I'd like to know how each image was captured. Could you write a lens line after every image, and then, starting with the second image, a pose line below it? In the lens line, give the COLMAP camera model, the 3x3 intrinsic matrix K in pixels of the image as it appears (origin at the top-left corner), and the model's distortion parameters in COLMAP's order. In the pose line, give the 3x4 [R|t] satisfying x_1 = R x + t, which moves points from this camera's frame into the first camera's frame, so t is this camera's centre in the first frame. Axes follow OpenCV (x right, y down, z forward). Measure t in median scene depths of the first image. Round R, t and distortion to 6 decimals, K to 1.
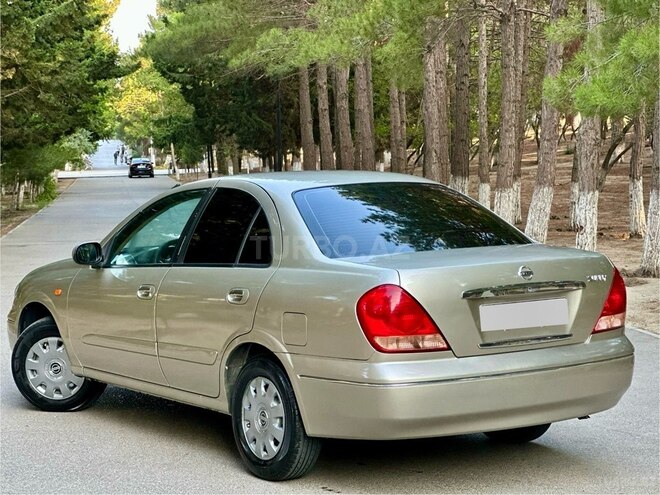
lens RADIAL K [[1456.5, 0, 326.5], [0, 1456.5, 233.4], [0, 0, 1]] dist [0.144299, 0.000000]
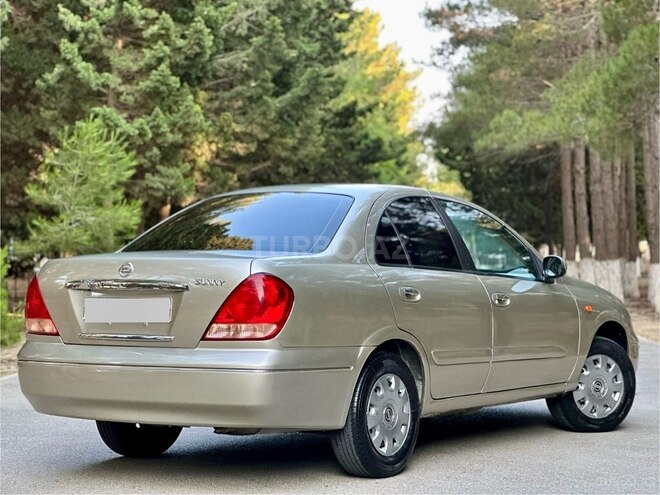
lens RADIAL K [[1456.5, 0, 332.8], [0, 1456.5, 265.4], [0, 0, 1]] dist [0.144299, 0.000000]
pose [[0.976635, 0.024227, -0.213536, 0.202289], [-0.033844, 0.998565, -0.041496, 0.056481], [0.212224, 0.047754, 0.976054, -0.130456]]
